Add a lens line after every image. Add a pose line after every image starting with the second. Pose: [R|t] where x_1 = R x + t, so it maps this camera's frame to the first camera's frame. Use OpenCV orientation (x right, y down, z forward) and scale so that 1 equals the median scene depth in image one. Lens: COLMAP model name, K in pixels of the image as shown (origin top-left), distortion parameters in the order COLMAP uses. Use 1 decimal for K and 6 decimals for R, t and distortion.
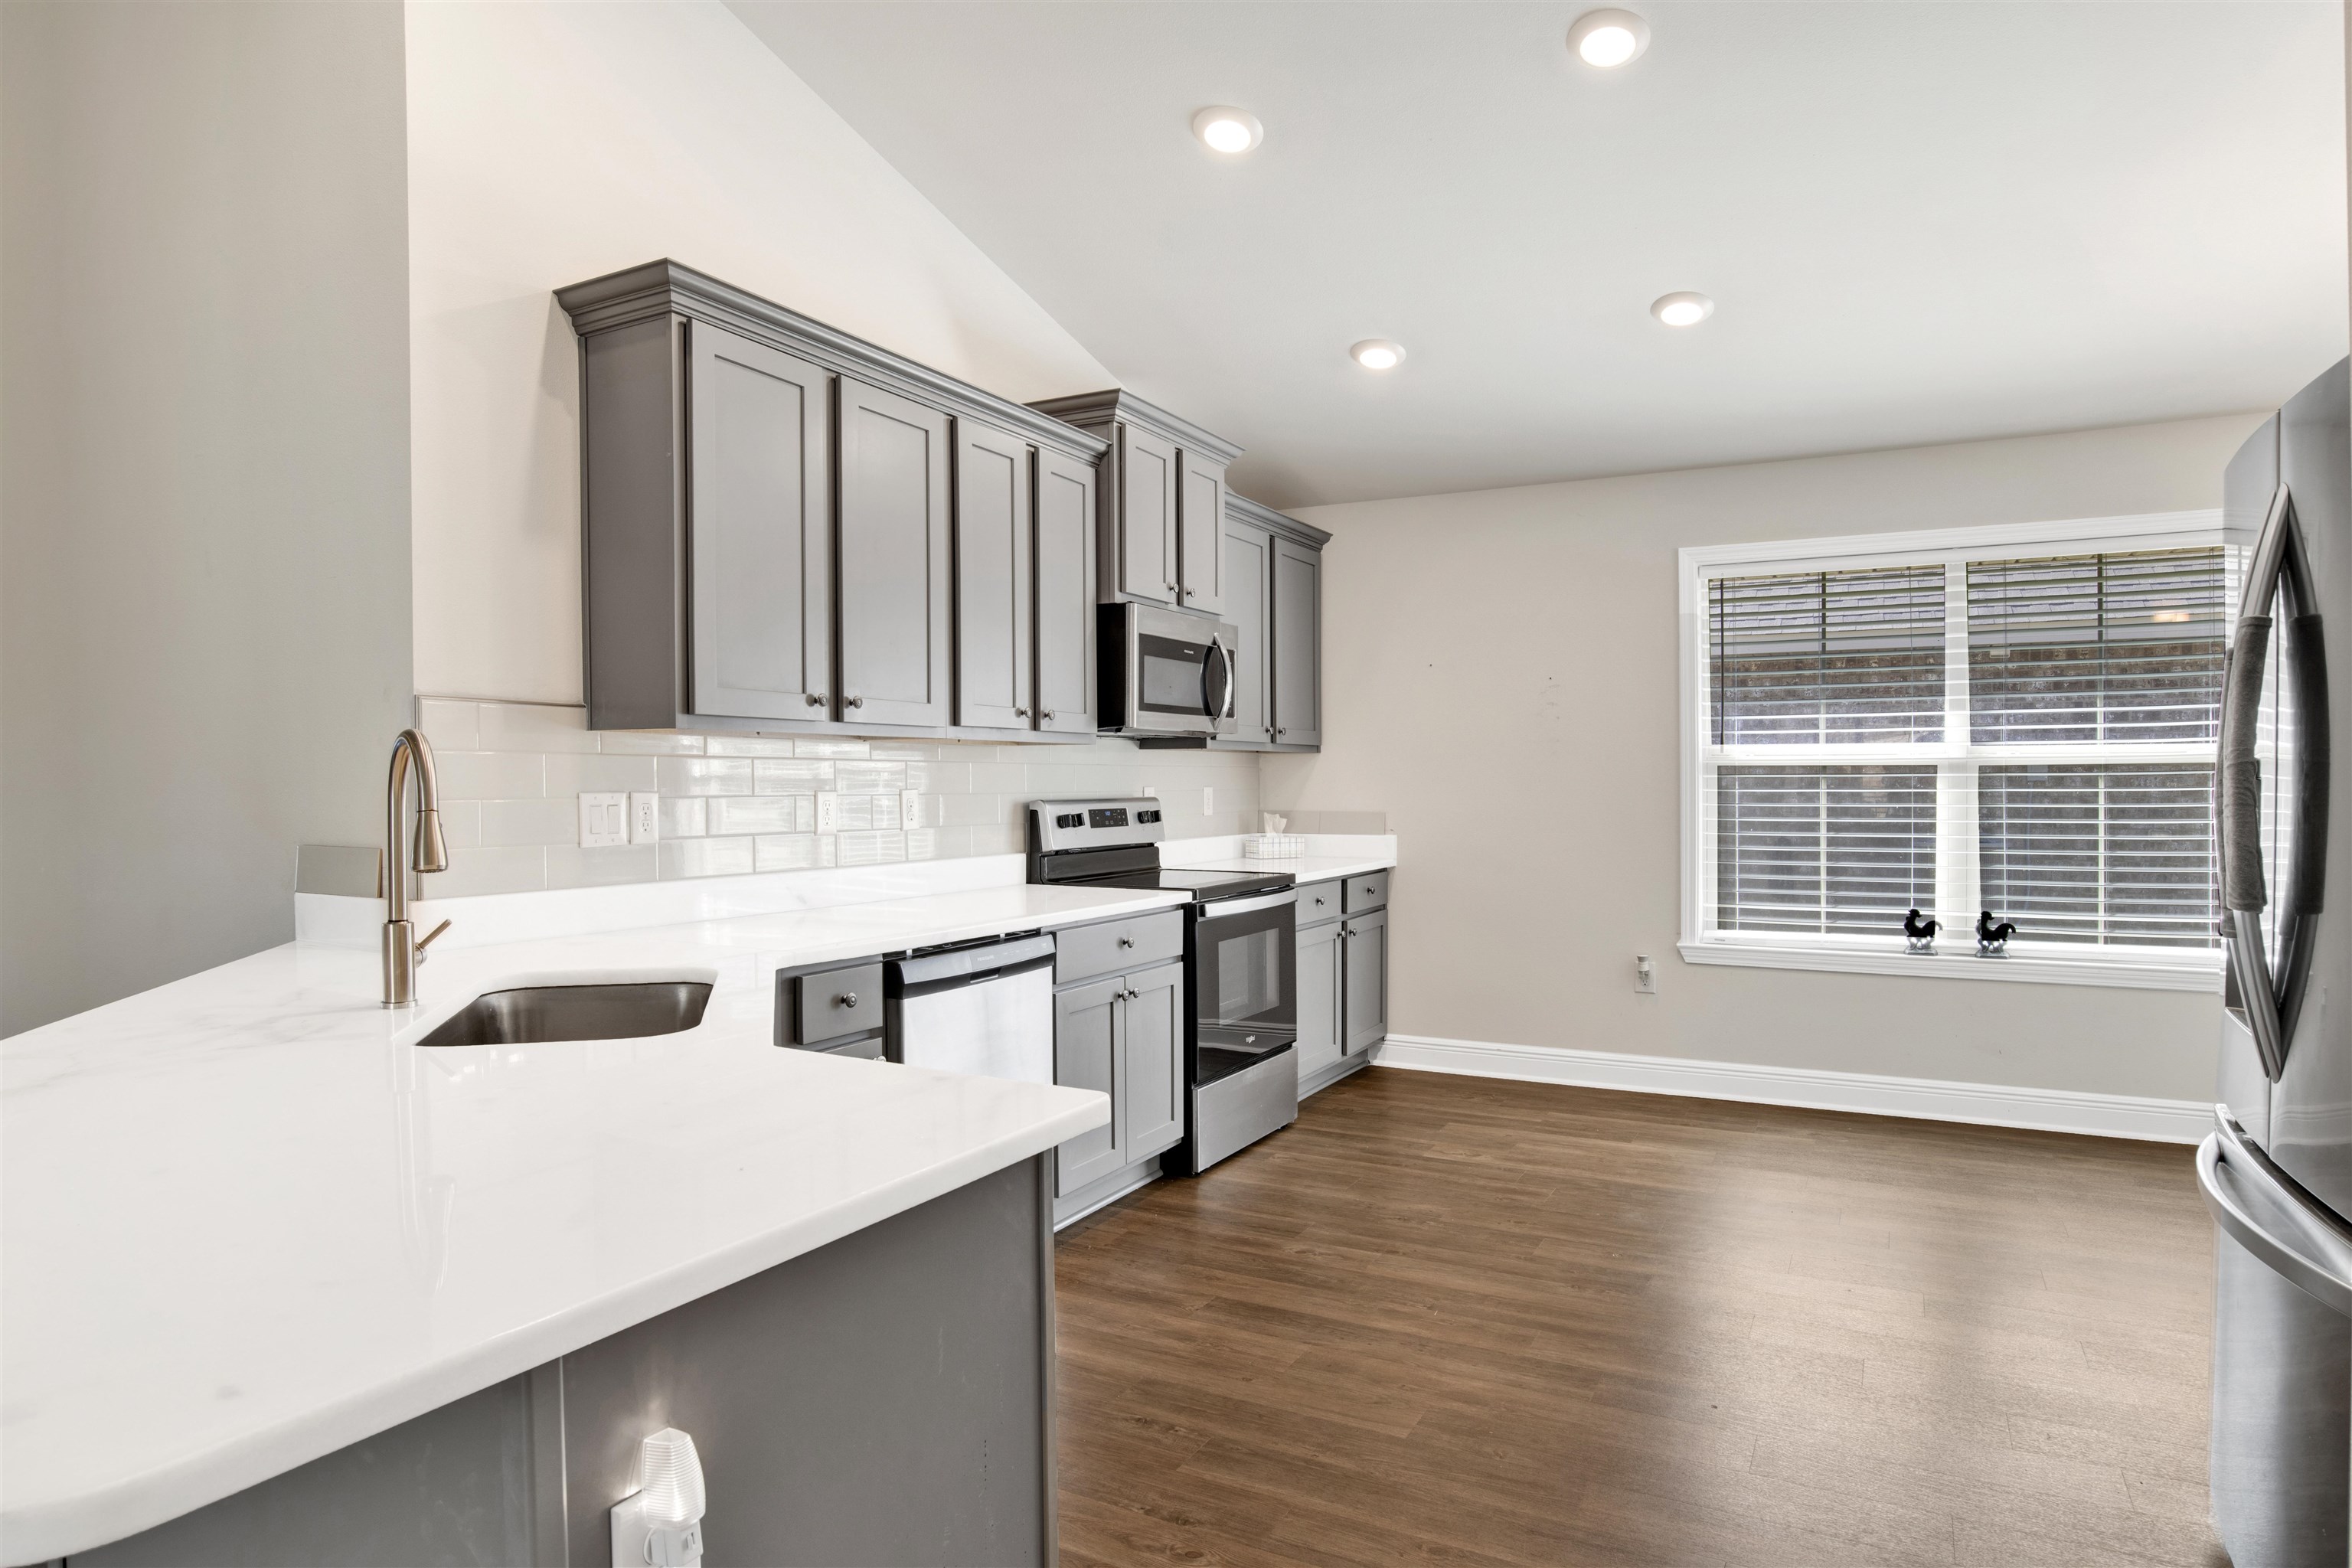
lens RADIAL K [[1294.5, 0, 1163.6], [0, 1294.5, 777.6], [0, 0, 1]] dist [-0.041672, 0.012748]
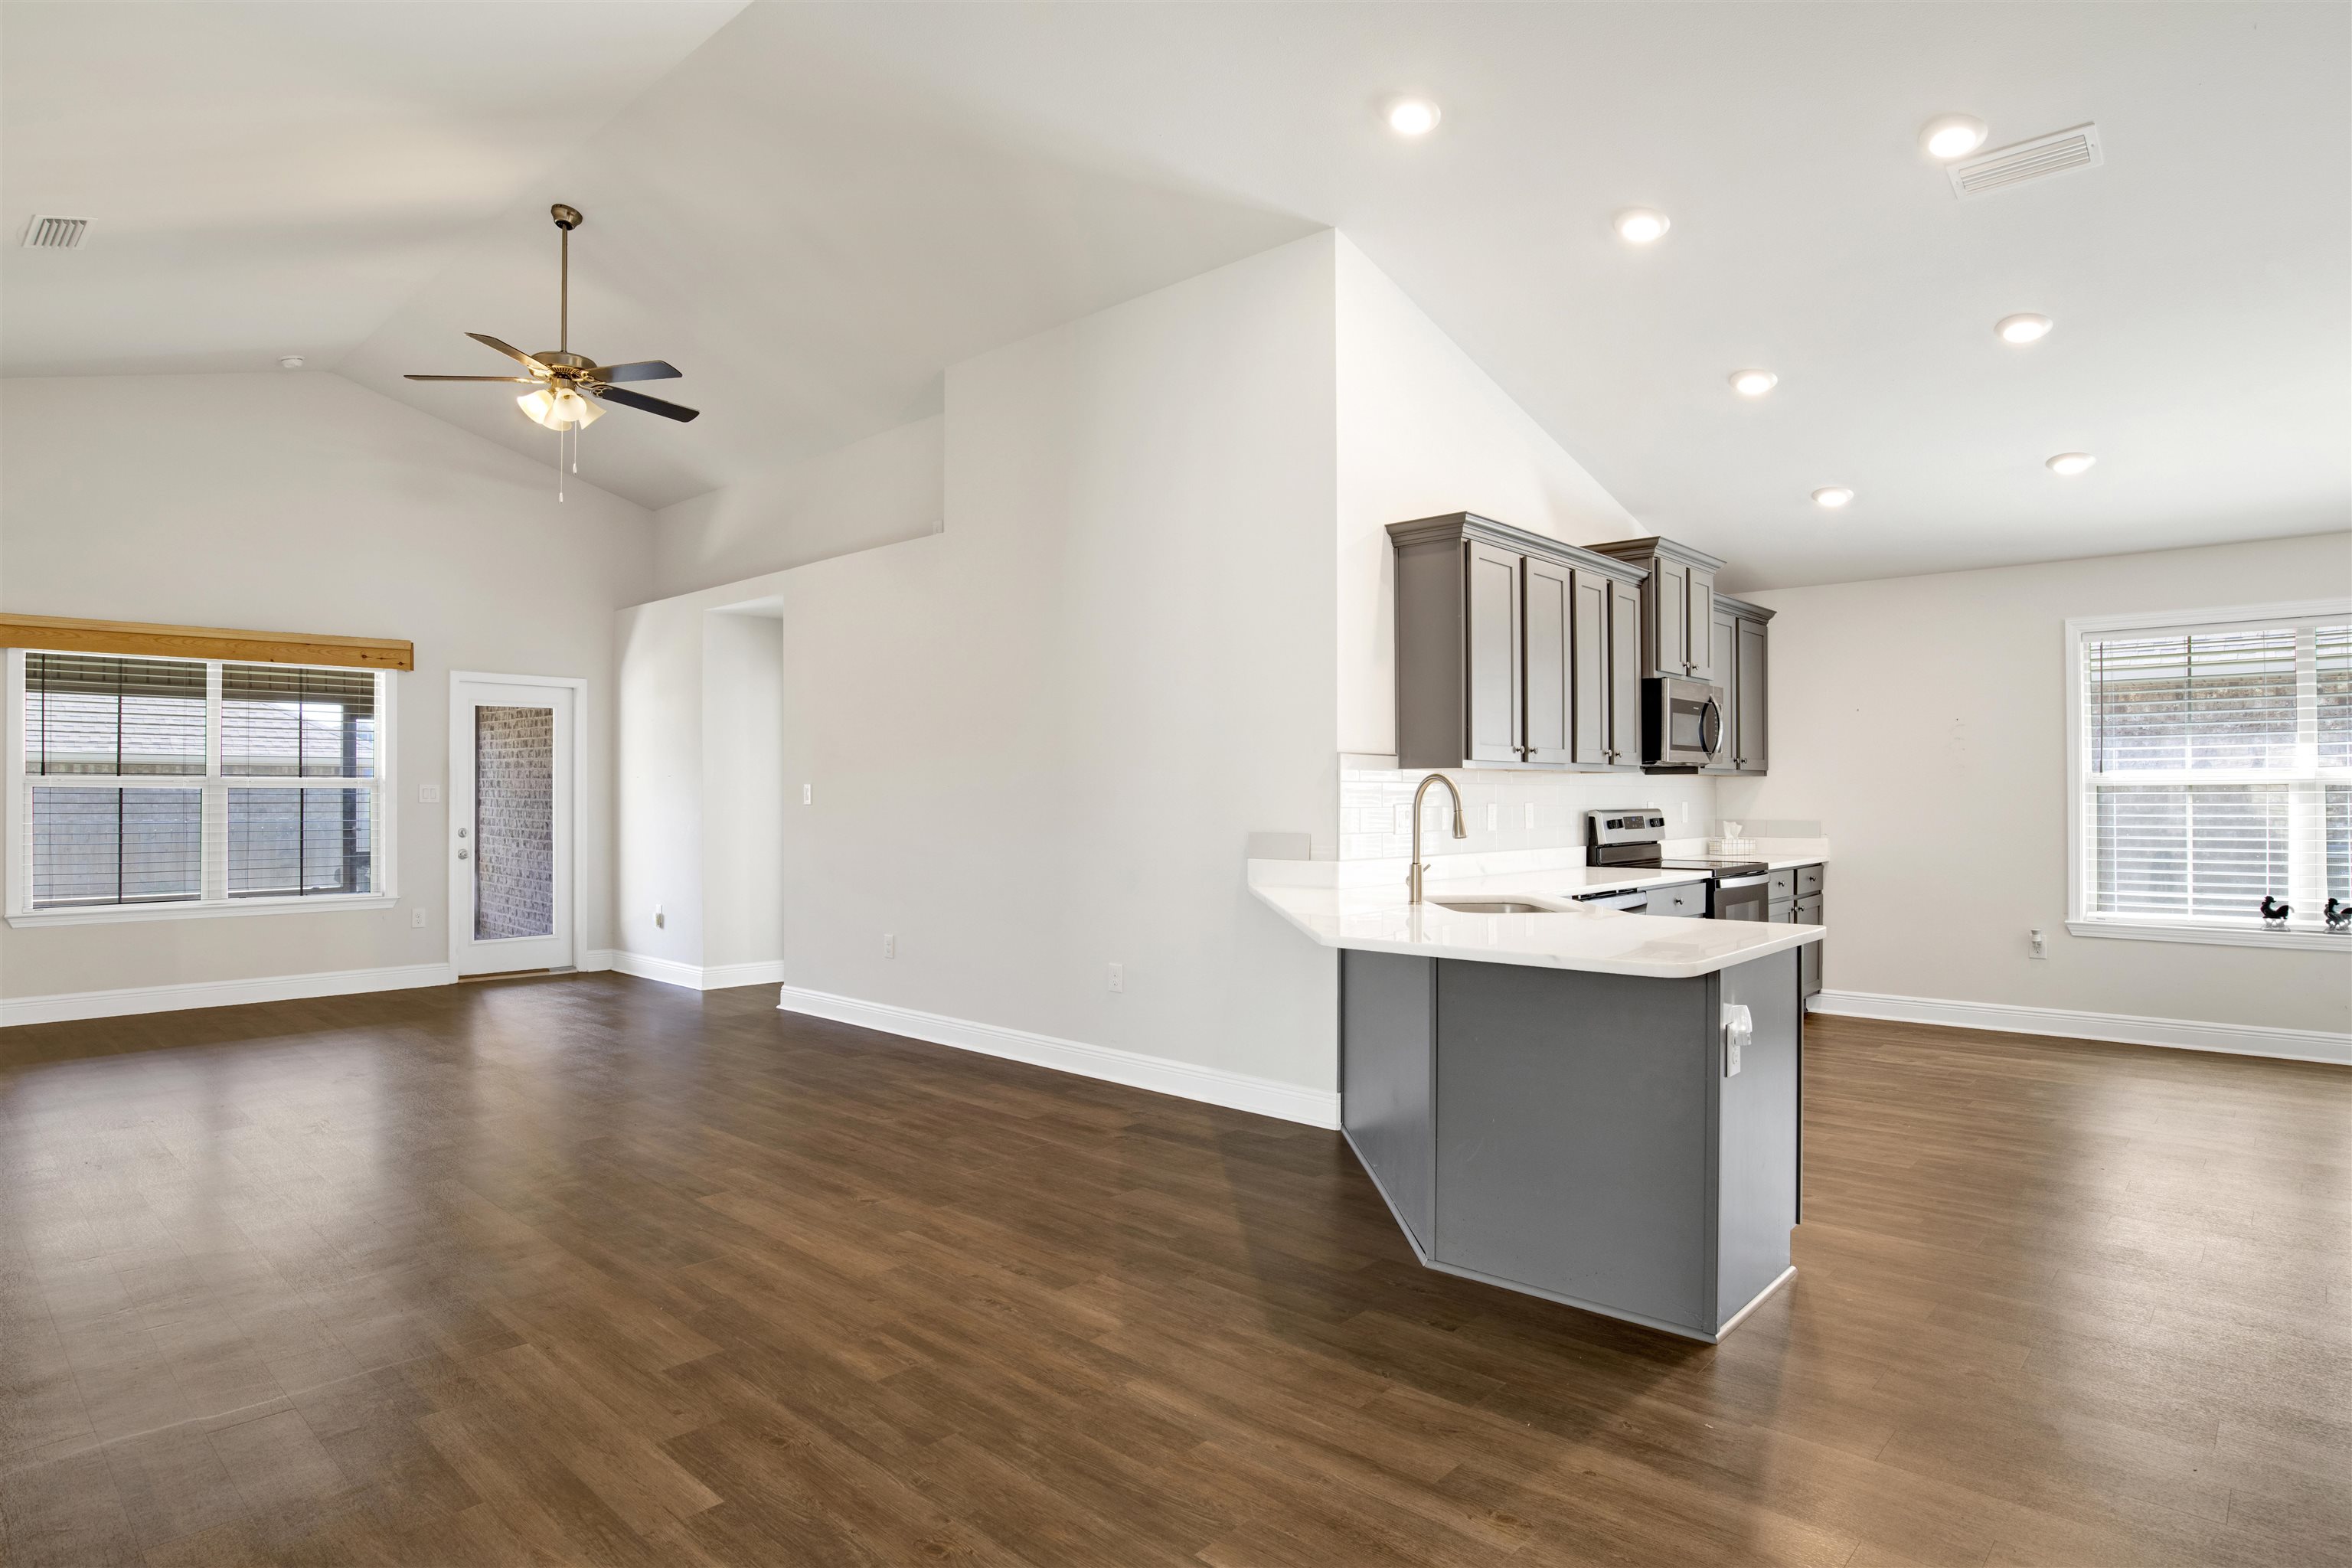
lens RADIAL K [[1294.5, 0, 1186.4], [0, 1294.5, 790.9], [0, 0, 1]] dist [-0.041672, 0.012748]
pose [[0.977546, -0.001954, -0.210715, -0.227073], [0.001265, 0.999993, -0.003401, -0.000252], [0.210720, 0.003058, 0.977542, -0.512878]]
